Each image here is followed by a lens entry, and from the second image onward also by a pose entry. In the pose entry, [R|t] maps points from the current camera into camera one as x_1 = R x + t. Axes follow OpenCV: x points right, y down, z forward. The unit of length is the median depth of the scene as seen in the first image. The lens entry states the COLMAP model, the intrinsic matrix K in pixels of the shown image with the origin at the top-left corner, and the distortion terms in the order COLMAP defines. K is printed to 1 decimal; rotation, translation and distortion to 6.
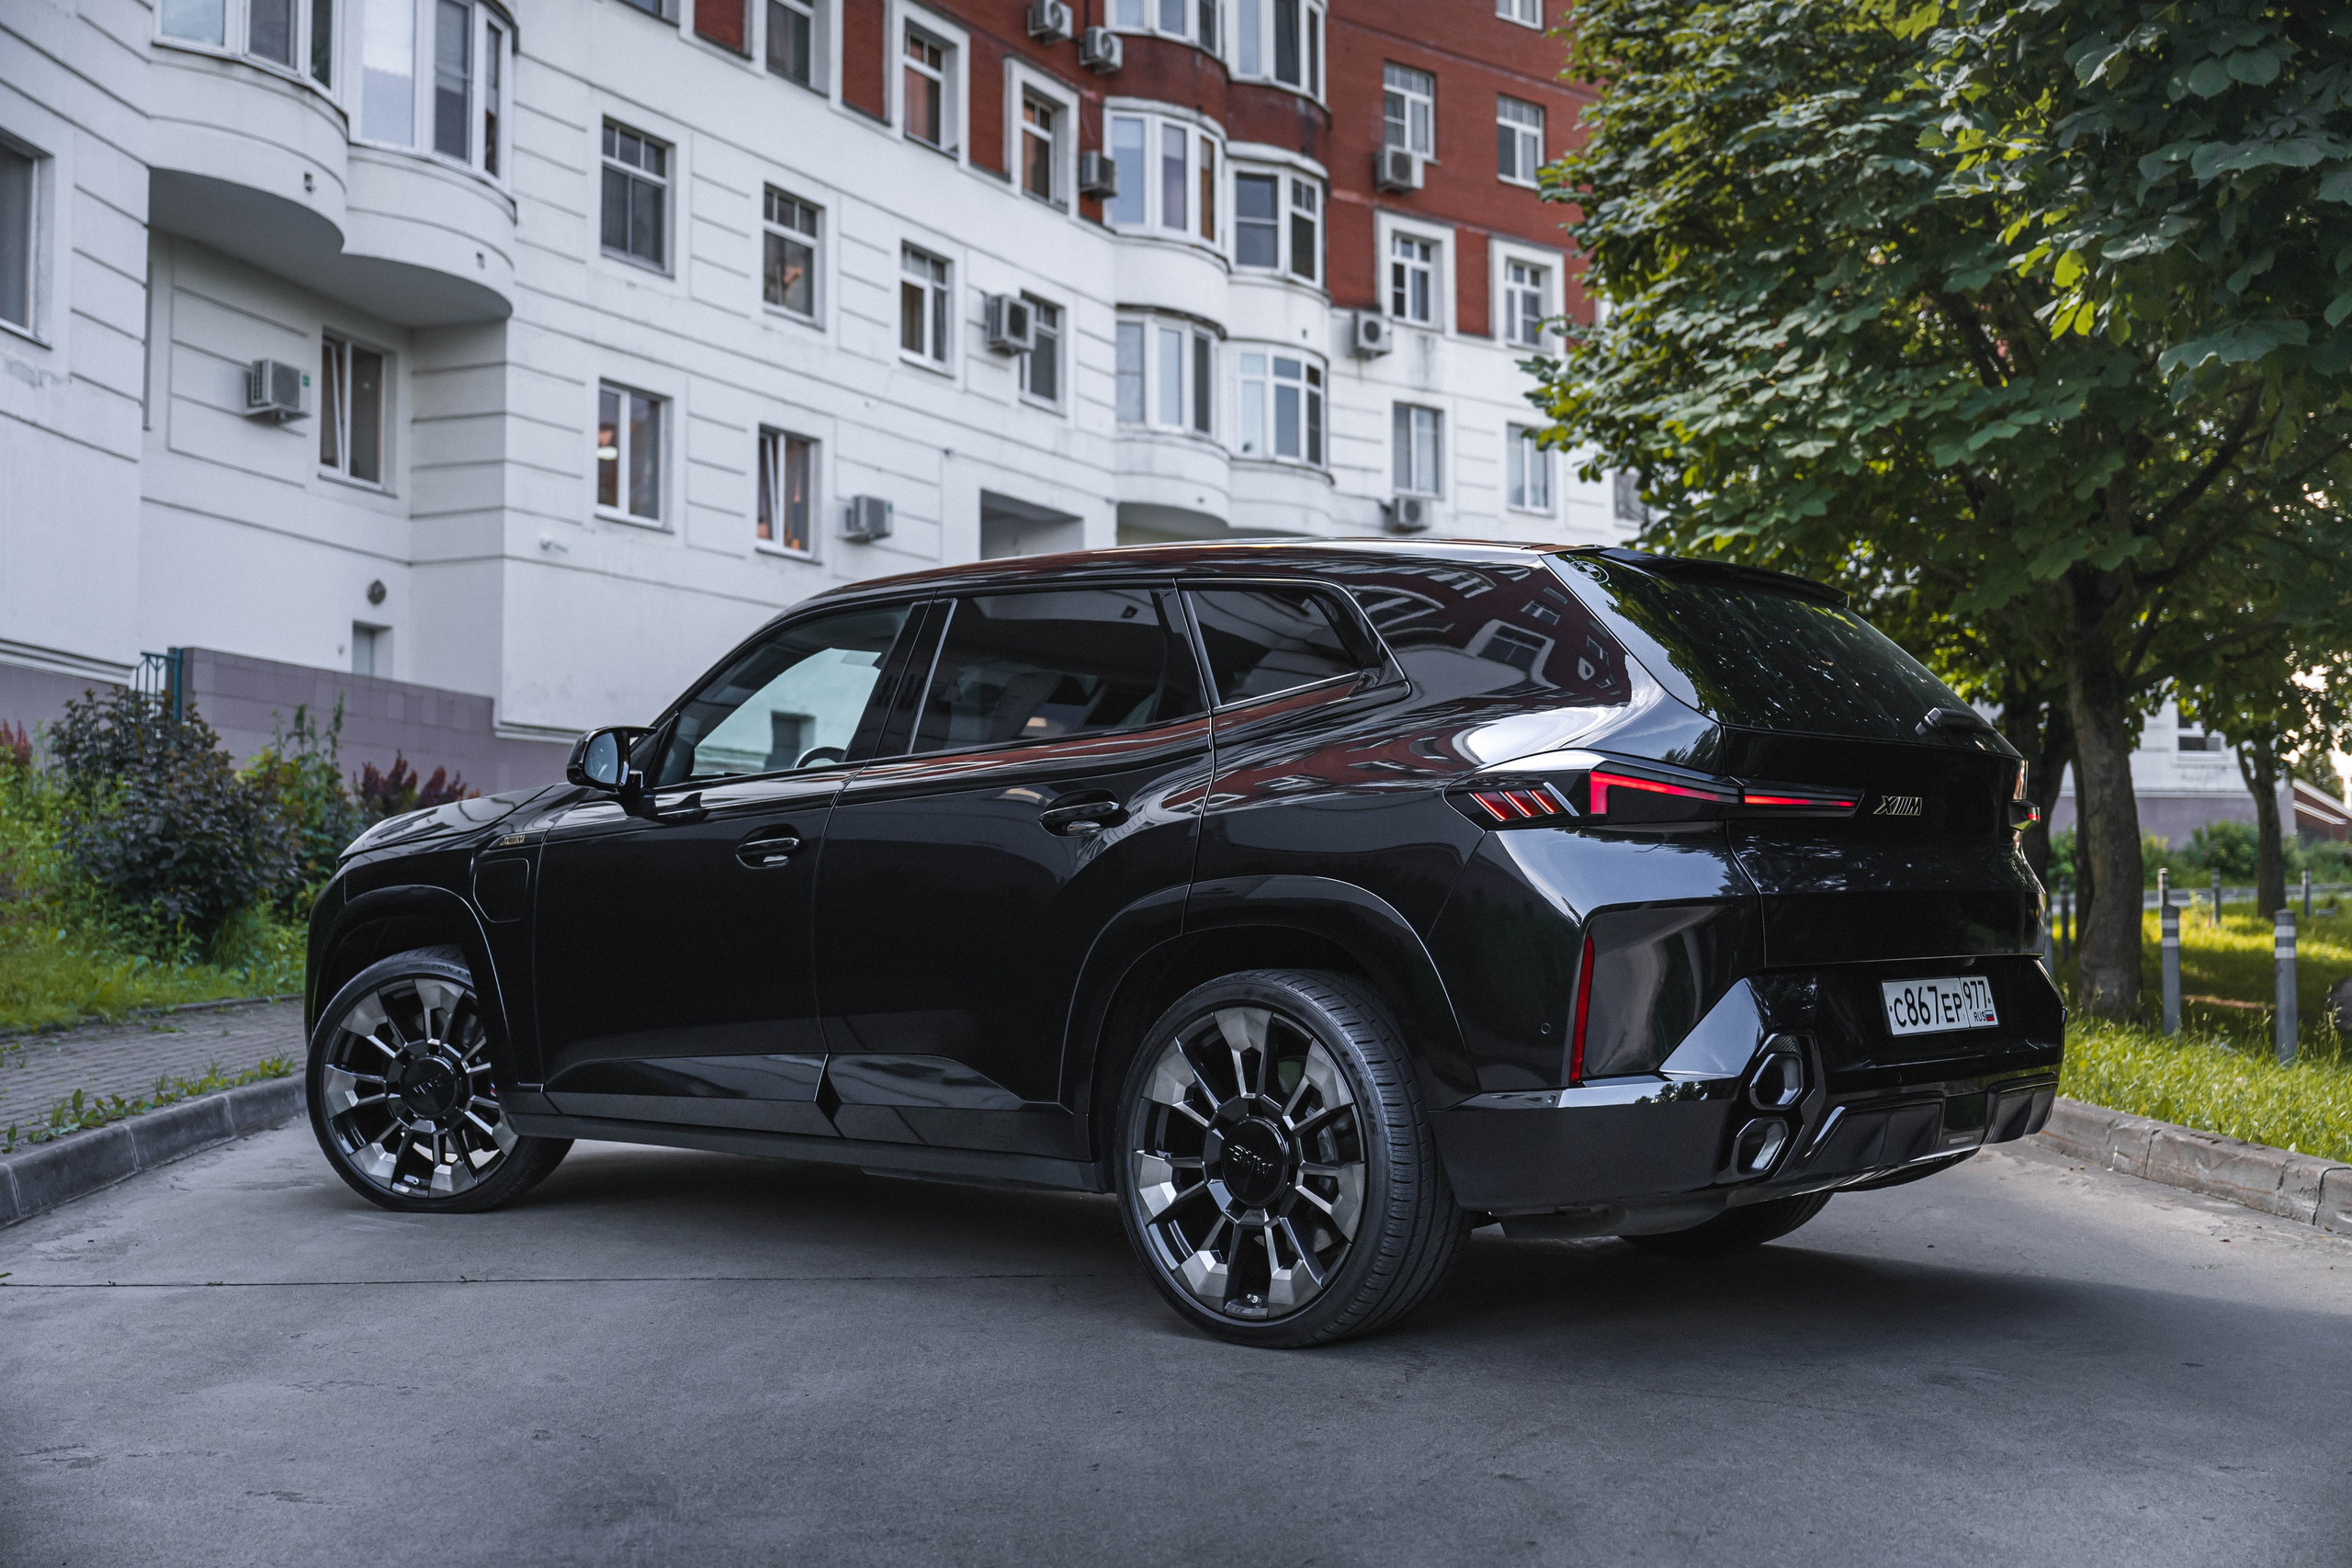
lens RADIAL K [[2433.0, 0, 1176.0], [0, 2433.0, 784.0], [0, 0, 1]] dist [0.002820, -0.002029]
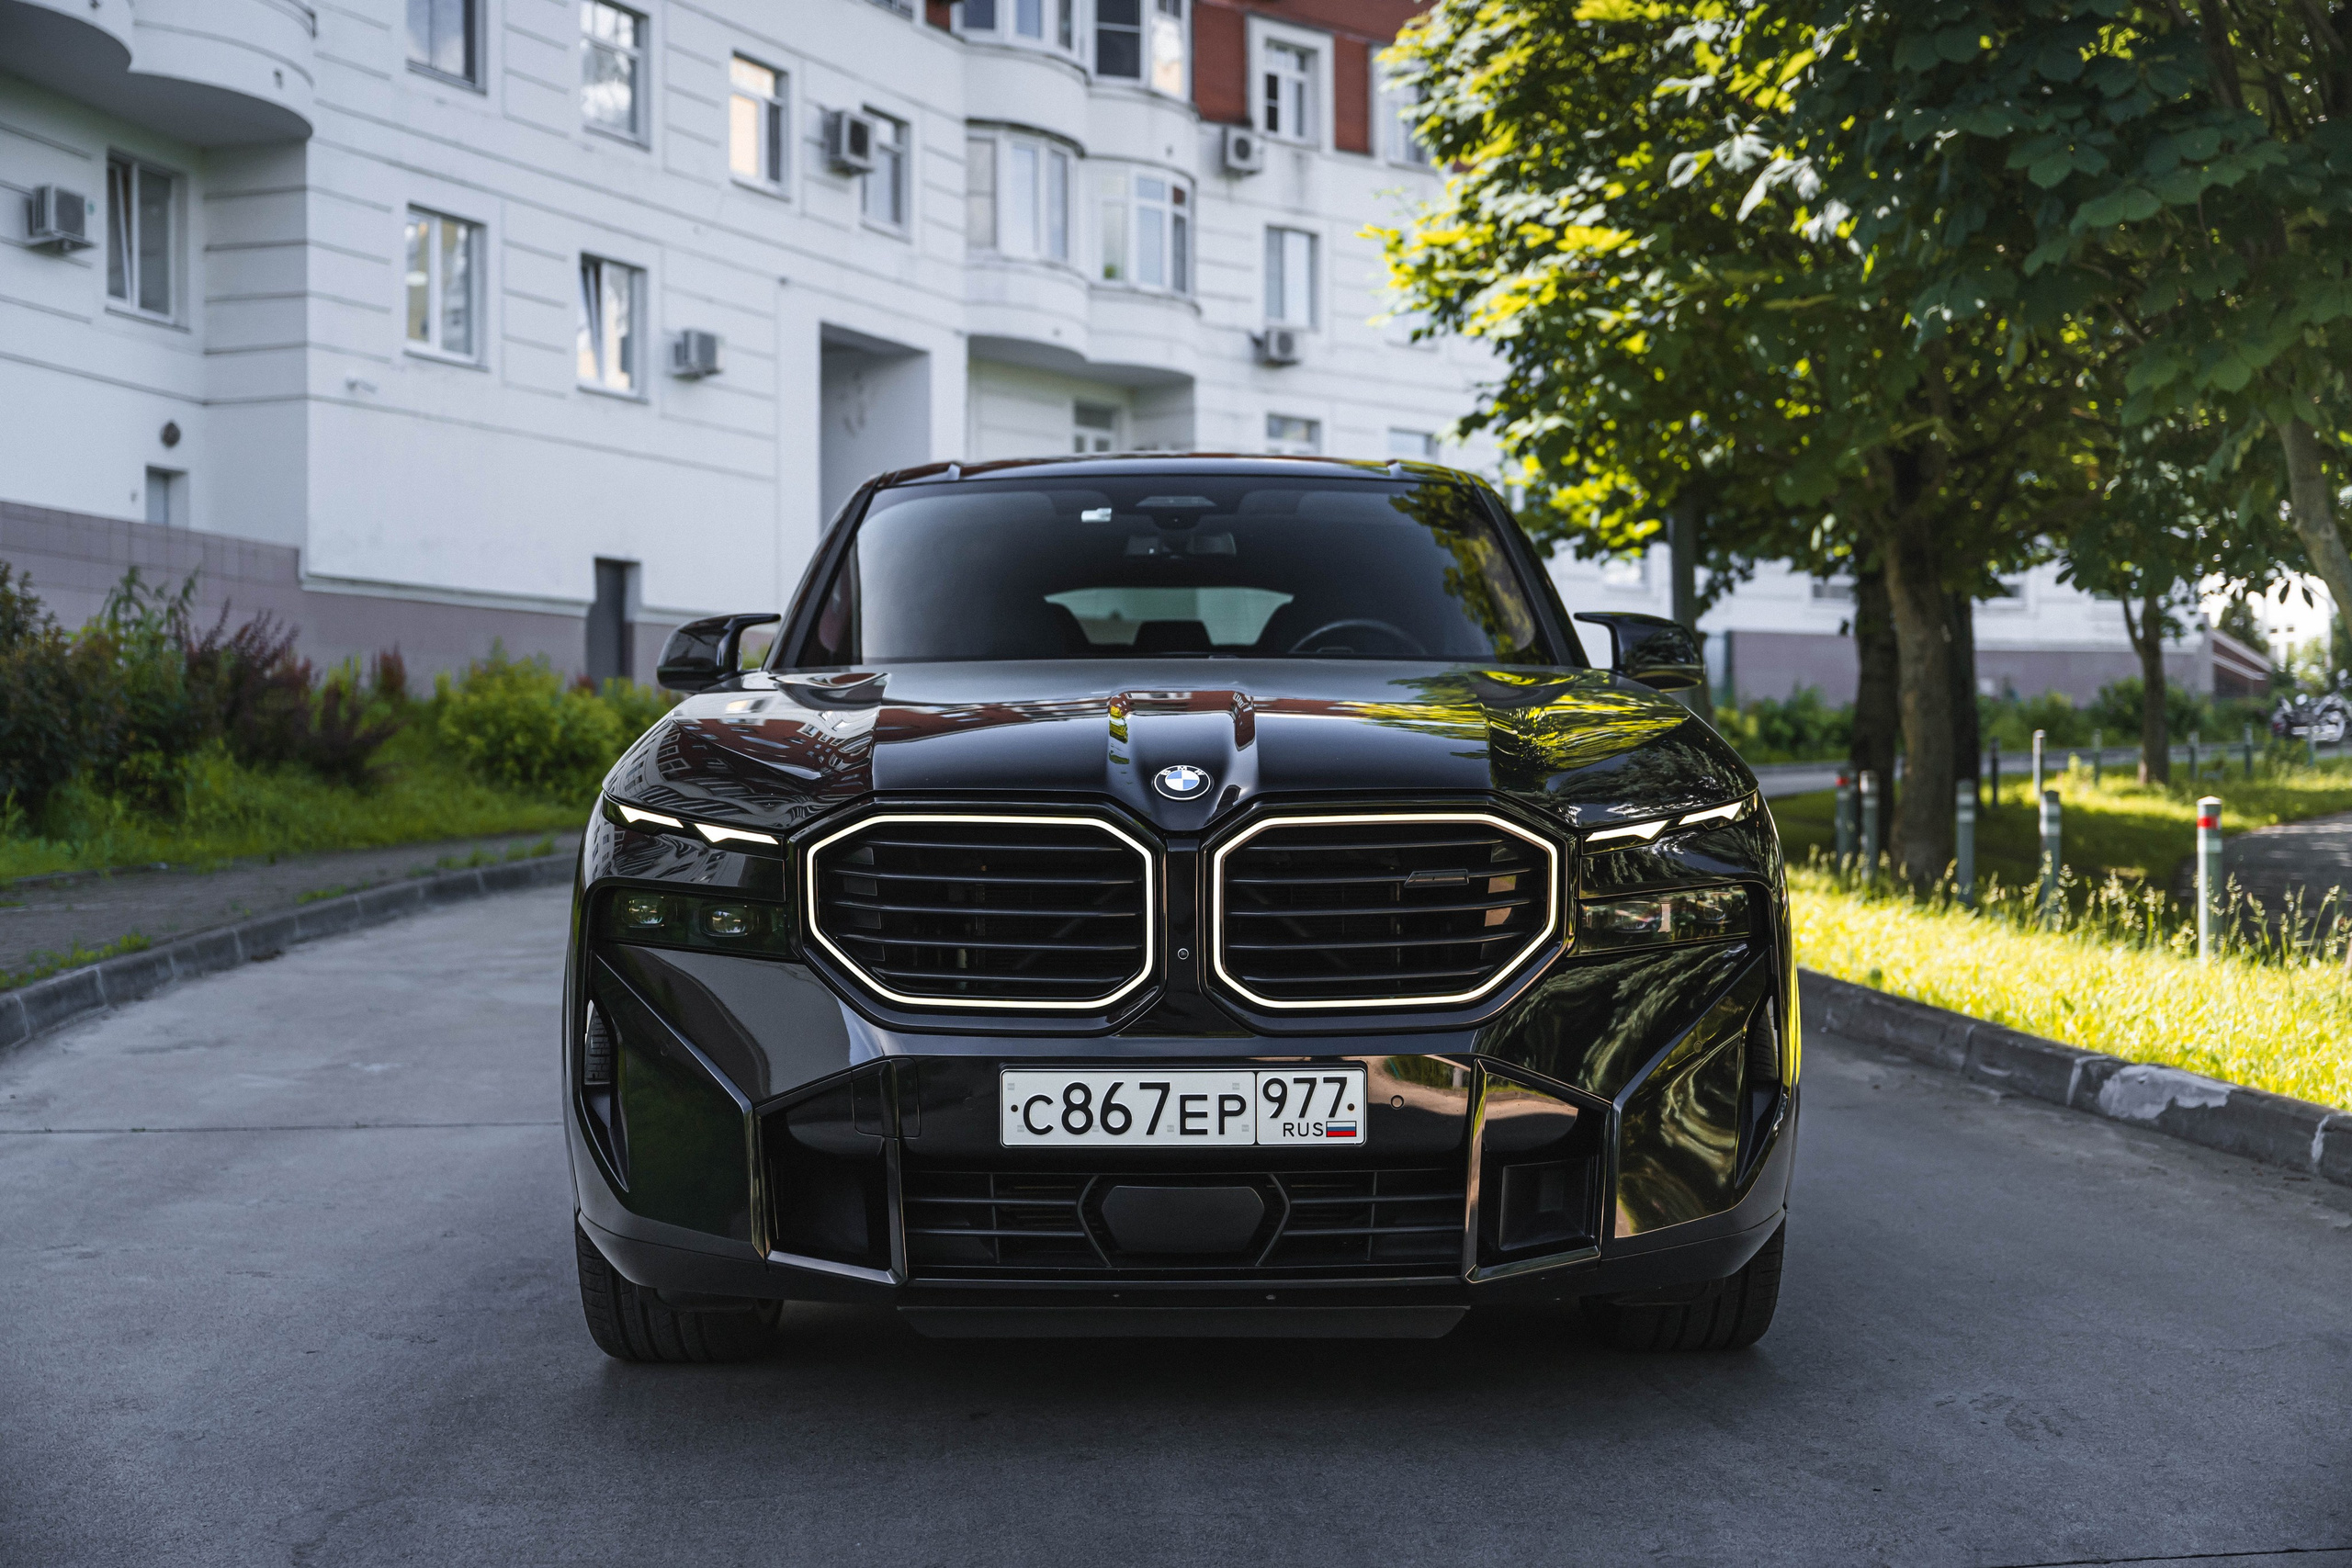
lens RADIAL K [[2679.7, 0, 1176.0], [0, 2679.7, 784.0], [0, 0, 1]] dist [0.004425, 0.005759]
pose [[0.998754, 0.000996, 0.049903, 0.005942], [-0.003979, 0.998208, 0.059714, -0.006411], [-0.049754, -0.059838, 0.996967, -0.049534]]
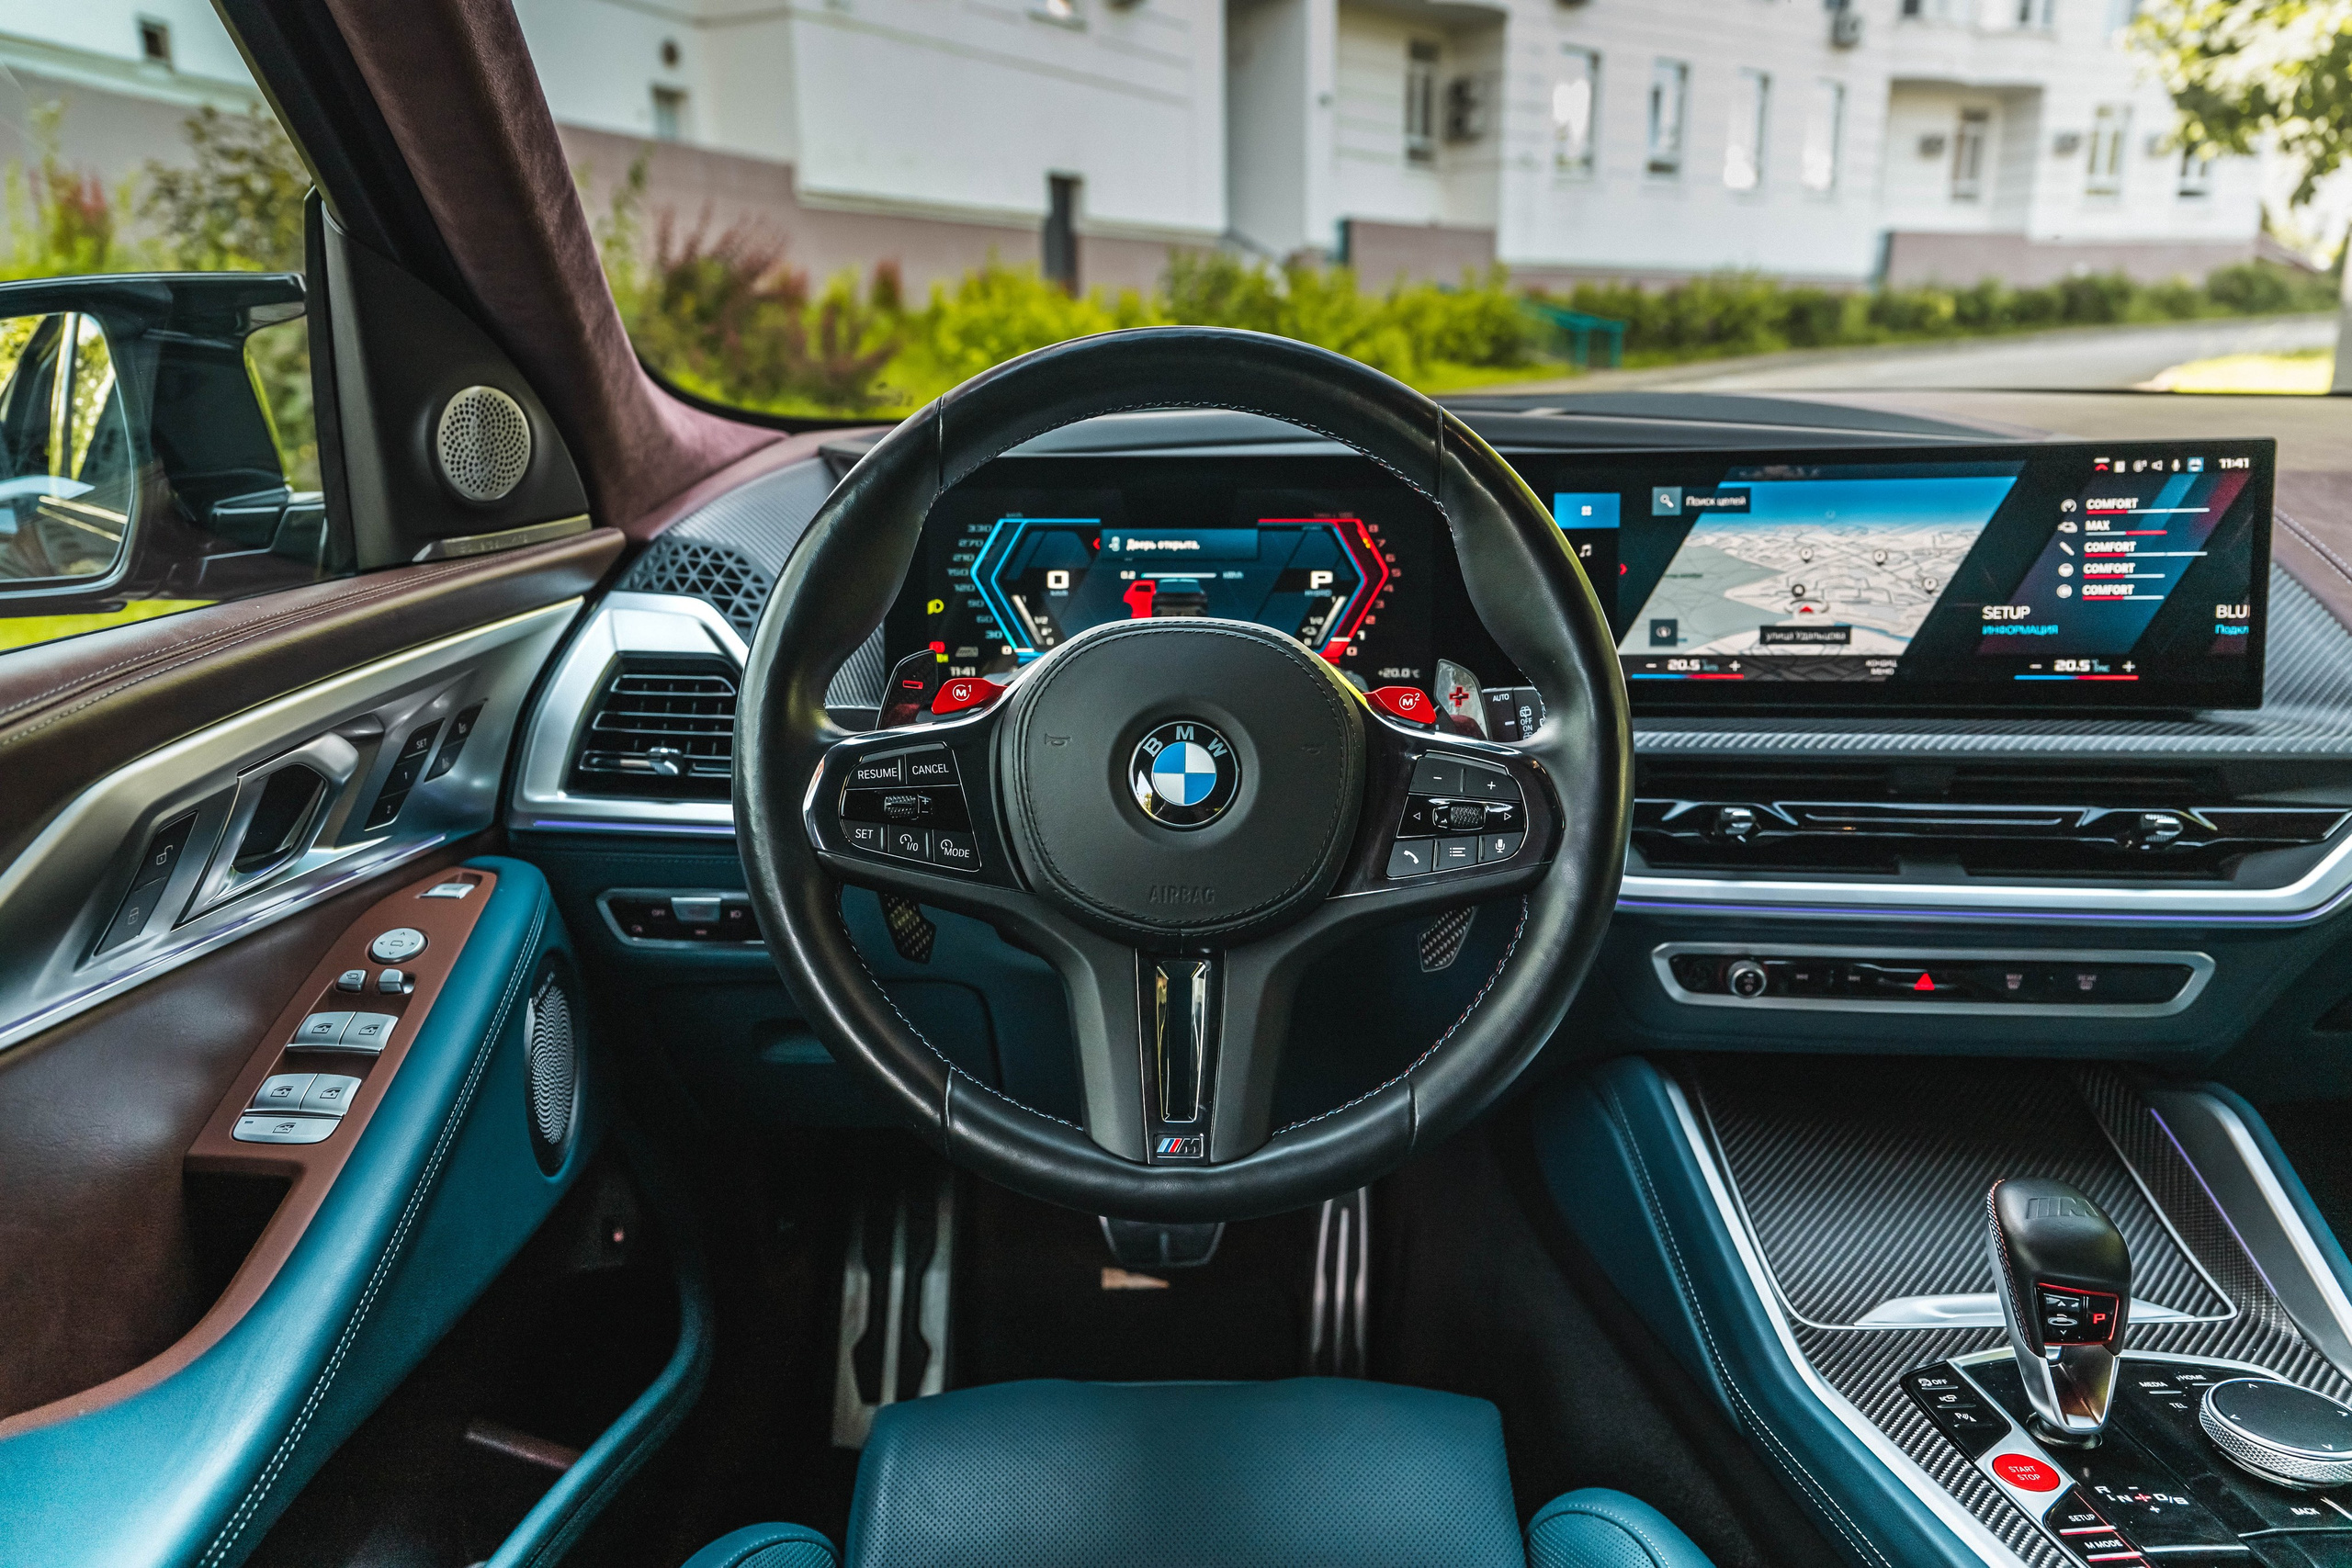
lens RADIAL K [[1573.6, 0, 1176.0], [0, 1573.6, 784.0], [0, 0, 1]] dist [0.002062, 0.006191]
pose [[0.998583, 0.004062, -0.053067, -0.071355], [0.013486, 0.945230, 0.326127, -0.002205], [0.051485, -0.326380, 0.943835, 0.253944]]
